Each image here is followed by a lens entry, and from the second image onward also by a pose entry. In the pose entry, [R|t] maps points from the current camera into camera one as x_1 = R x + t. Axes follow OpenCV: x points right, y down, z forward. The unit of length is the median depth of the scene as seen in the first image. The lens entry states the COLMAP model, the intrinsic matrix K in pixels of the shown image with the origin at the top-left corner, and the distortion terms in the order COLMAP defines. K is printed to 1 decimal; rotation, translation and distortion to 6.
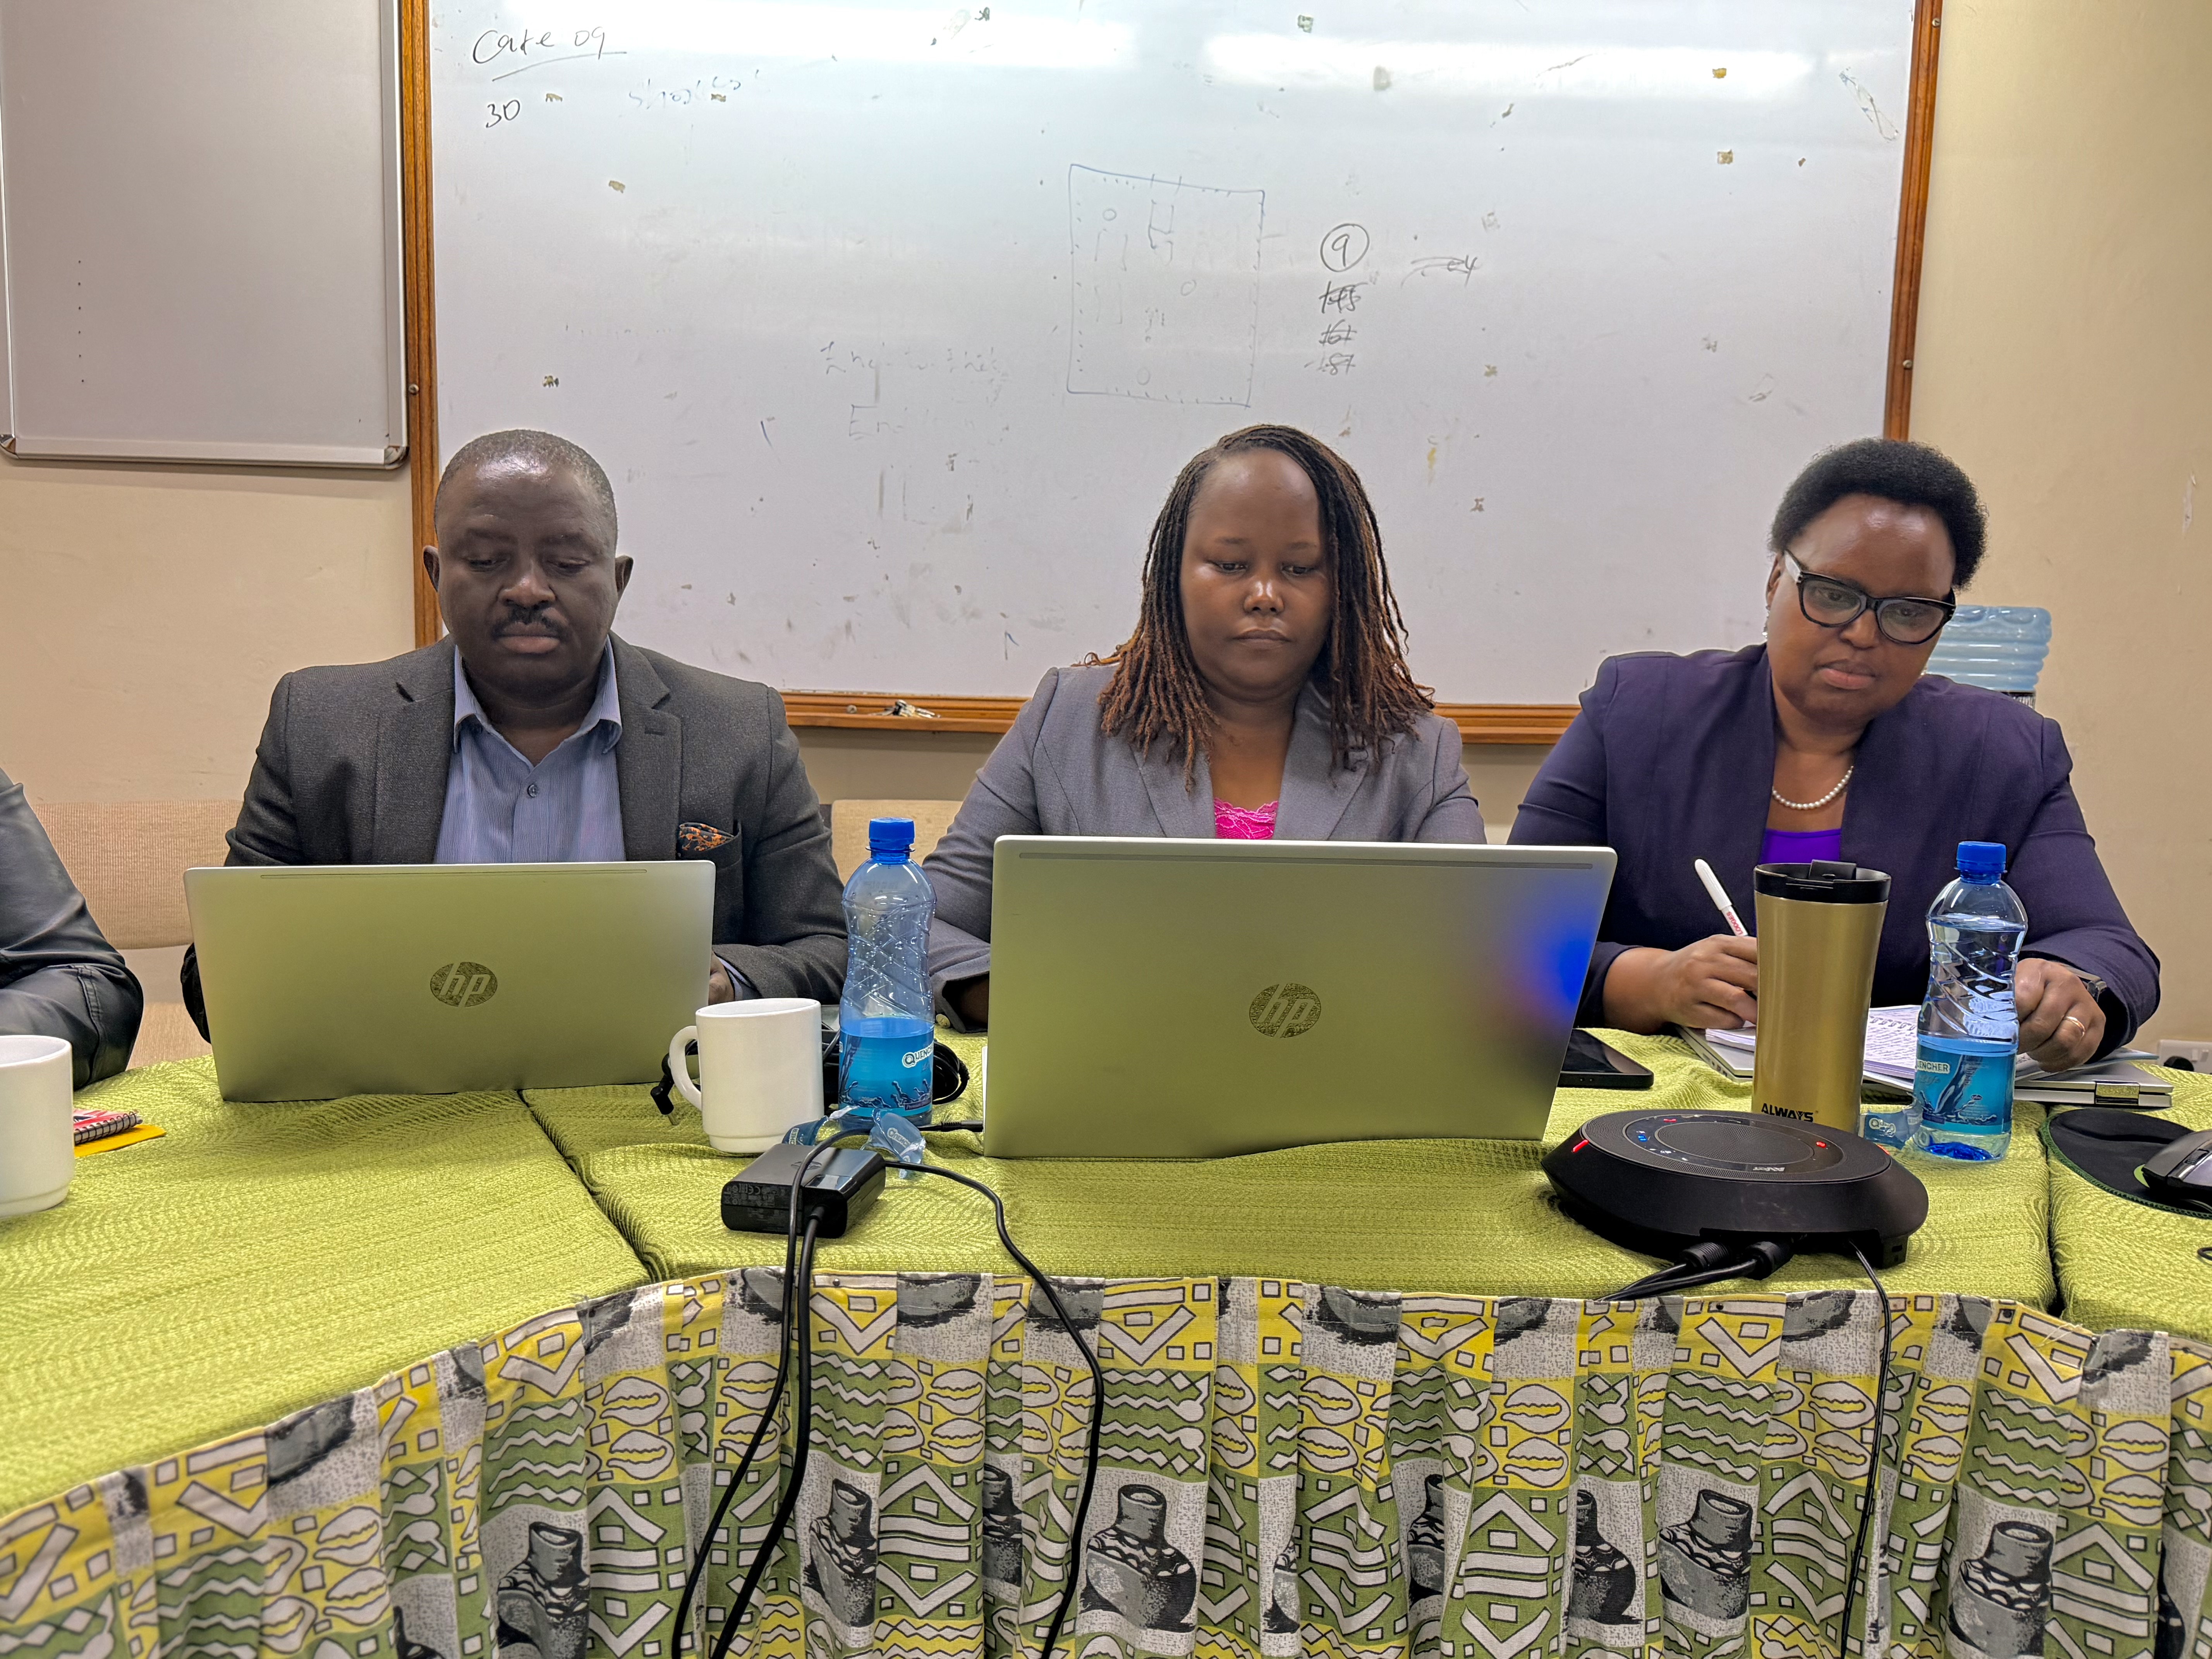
lens RADIAL K [[1851.2, 0, 1104.6], [0, 1851.2, 834.1], [0, 0, 1]] dist [0.084099, -0.125416]
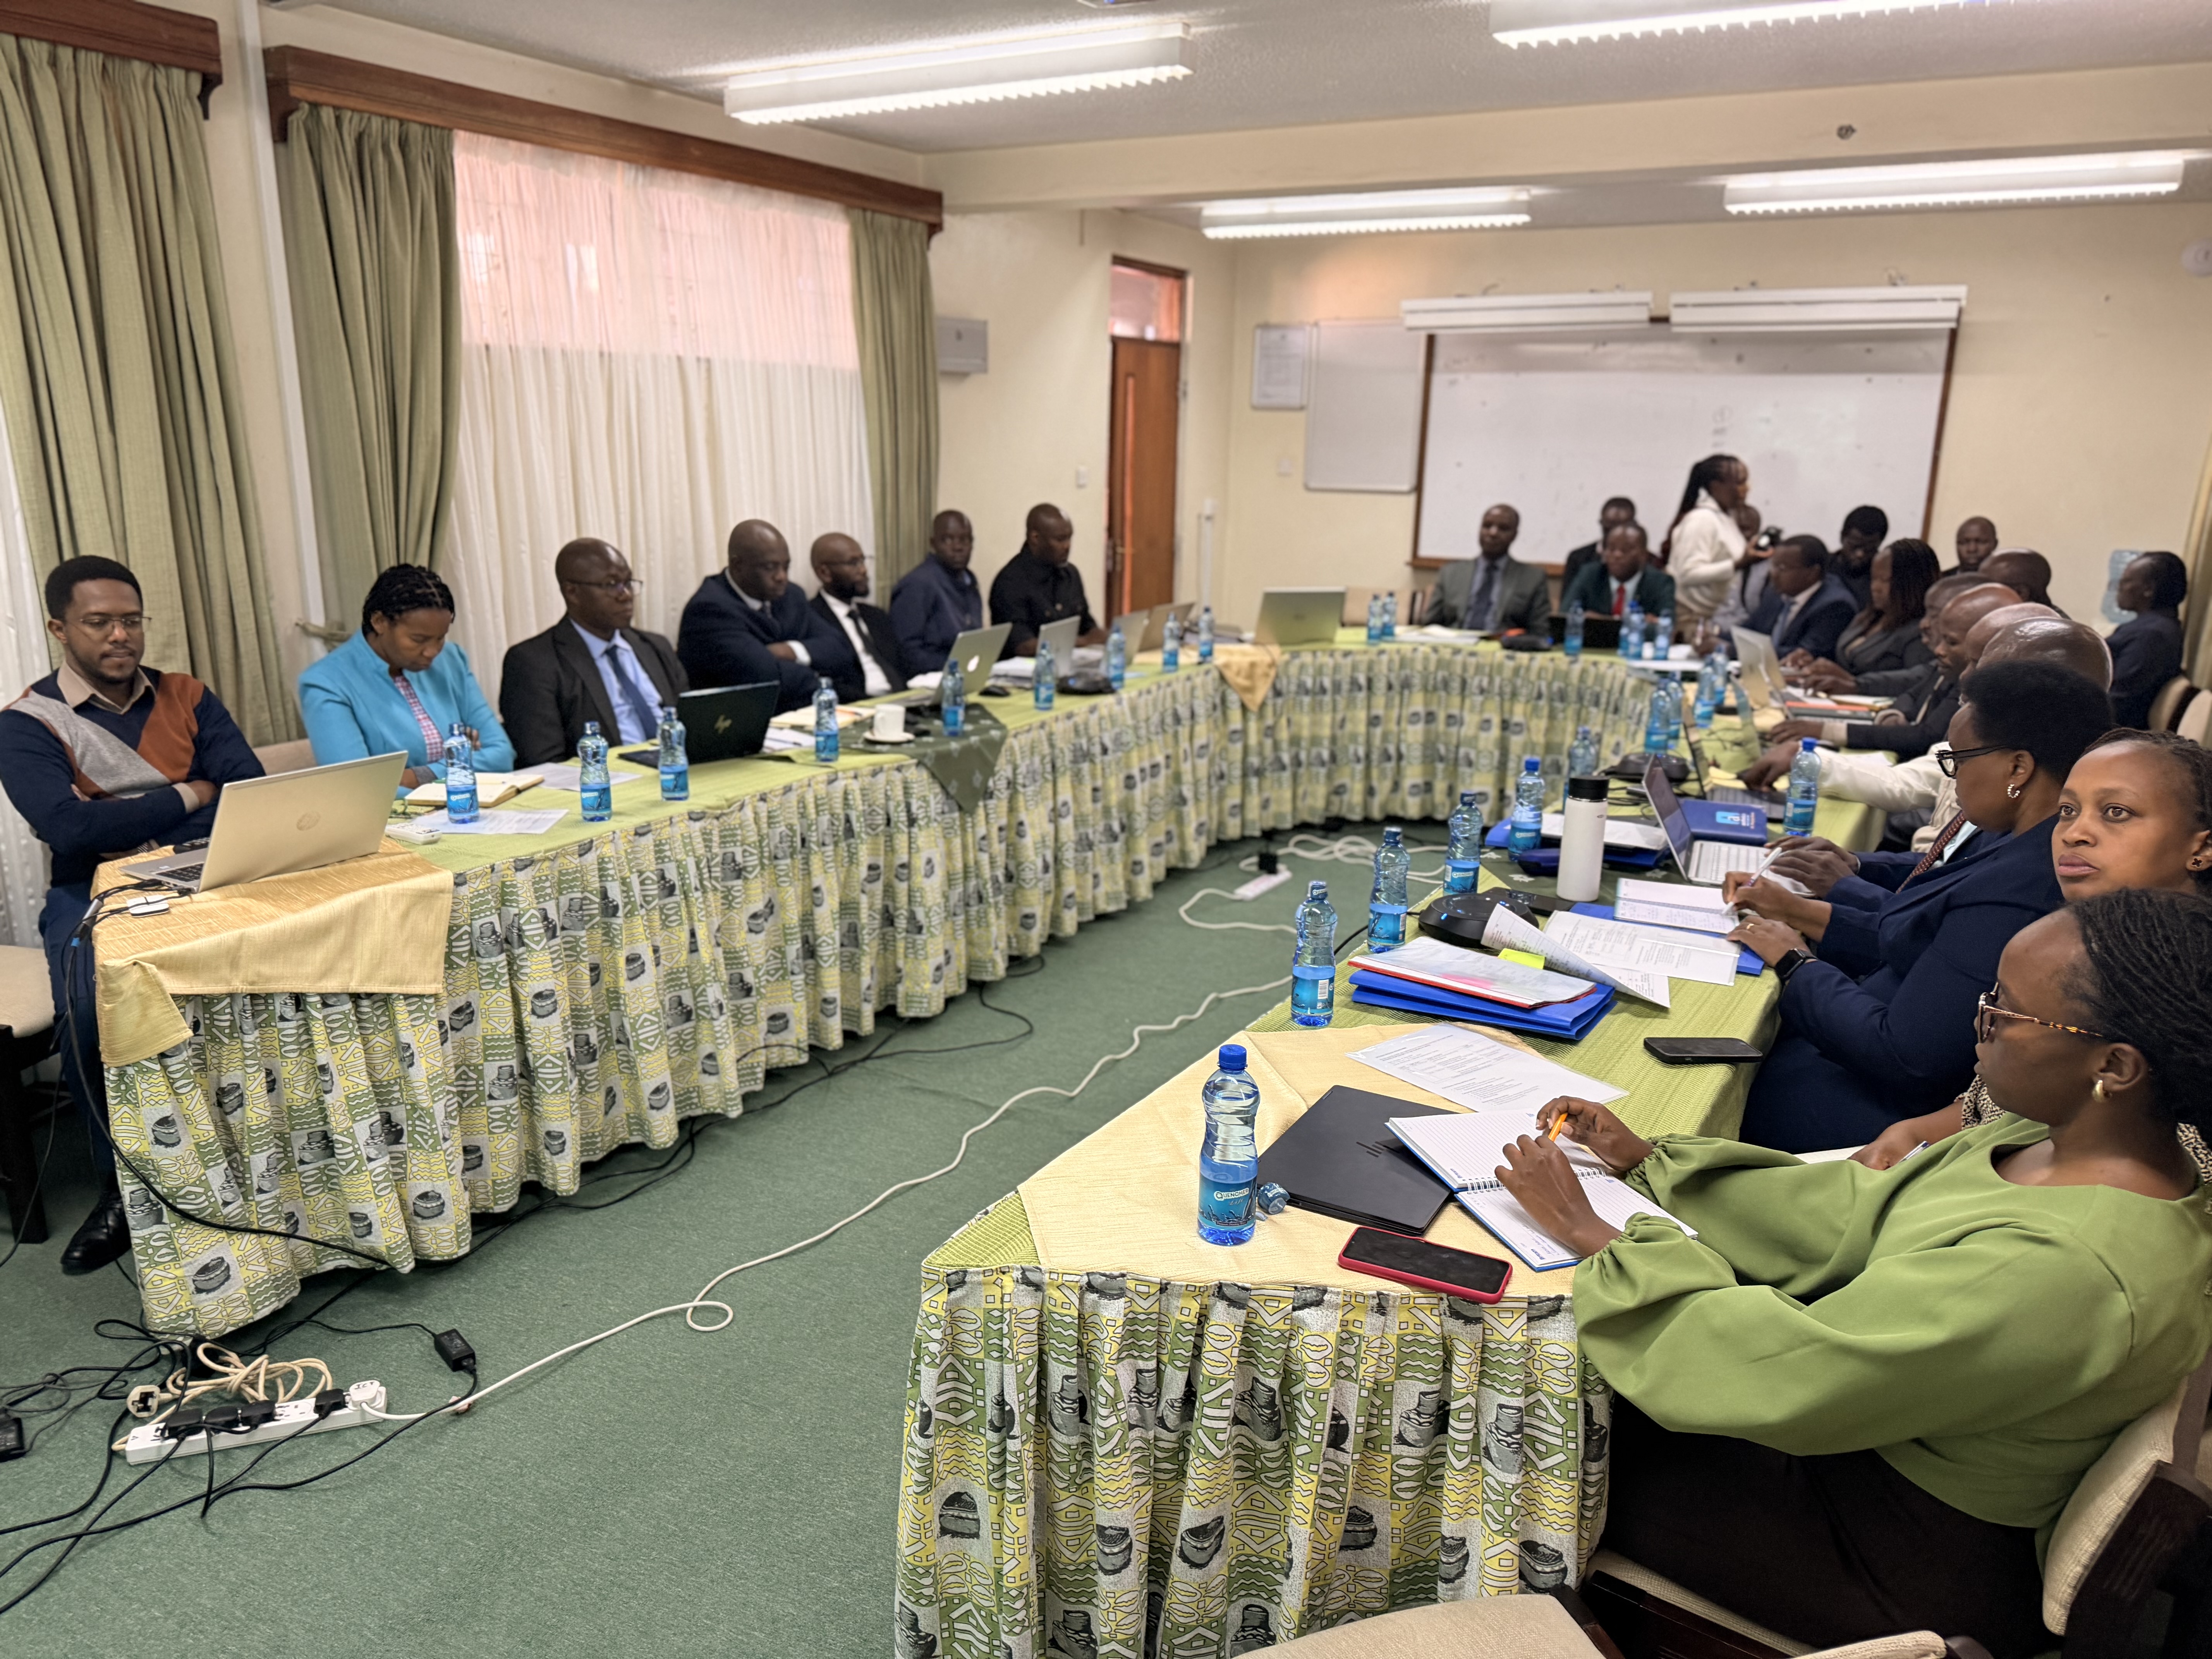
lens RADIAL K [[1573.7, 0, 1085.8], [0, 1573.7, 829.4], [0, 0, 1]] dist [0.050659, -0.052791]
pose [[0.843349, 0.121049, -0.523555, 2.084470], [-0.061321, 0.989612, 0.130027, 0.213134], [0.533856, -0.077553, 0.842012, -5.284090]]
